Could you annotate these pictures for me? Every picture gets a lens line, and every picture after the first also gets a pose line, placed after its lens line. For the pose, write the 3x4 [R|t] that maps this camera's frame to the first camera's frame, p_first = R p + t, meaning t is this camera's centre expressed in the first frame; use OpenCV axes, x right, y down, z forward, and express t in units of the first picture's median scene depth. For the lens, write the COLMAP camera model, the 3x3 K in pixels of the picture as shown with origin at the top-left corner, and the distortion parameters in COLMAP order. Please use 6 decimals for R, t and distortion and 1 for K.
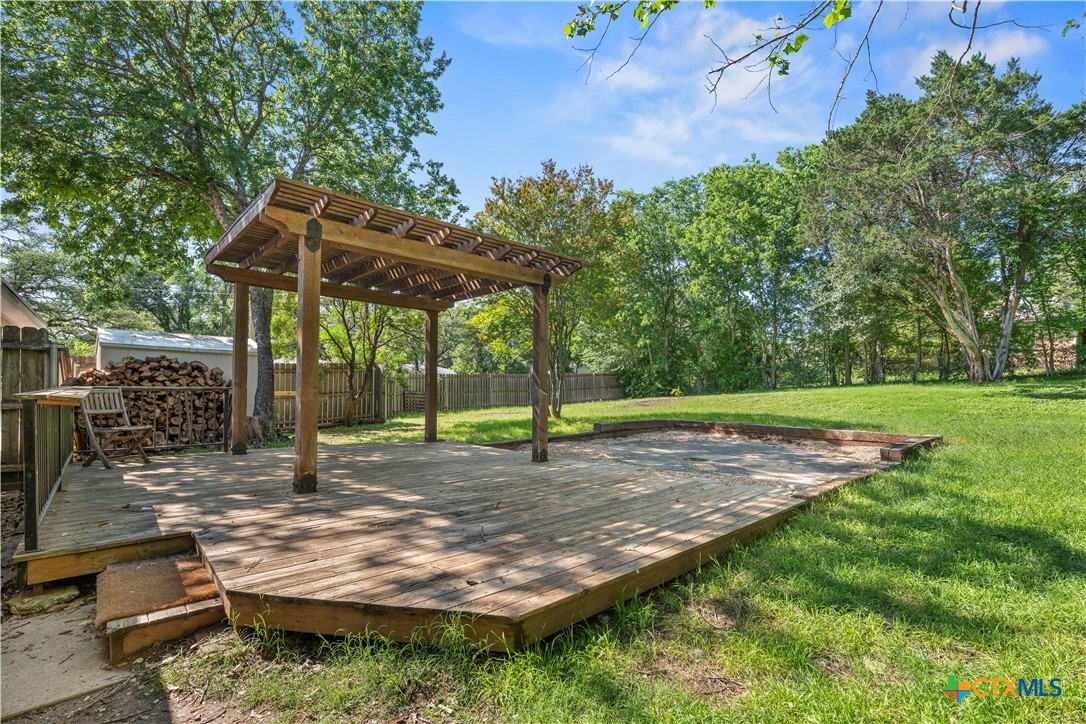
lens RADIAL K [[482.8, 0, 542.0], [0, 482.8, 393.0], [0, 0, 1]] dist [0.001528, 0.000340]
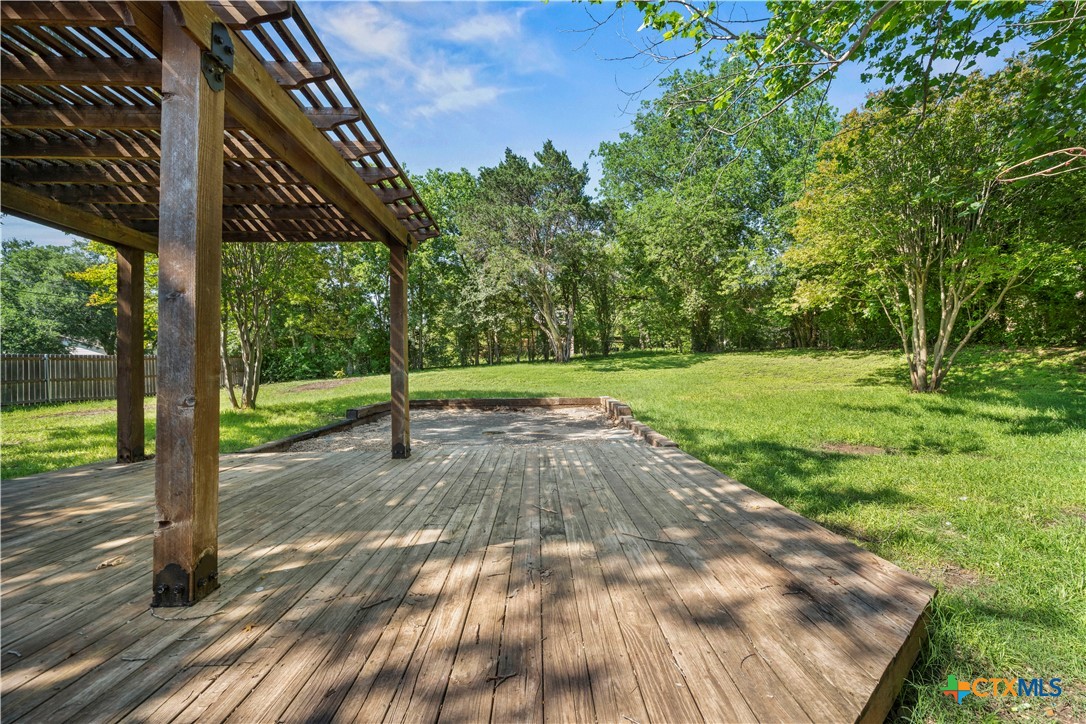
lens RADIAL K [[430.5, 0, 548.0], [0, 430.5, 365.1], [0, 0, 1]] dist [0.000041, -0.000154]
pose [[0.655022, -0.010290, 0.755540, -0.672421], [0.026530, 0.999604, -0.009387, -0.005100], [-0.755144, 0.026193, 0.655035, 0.543227]]
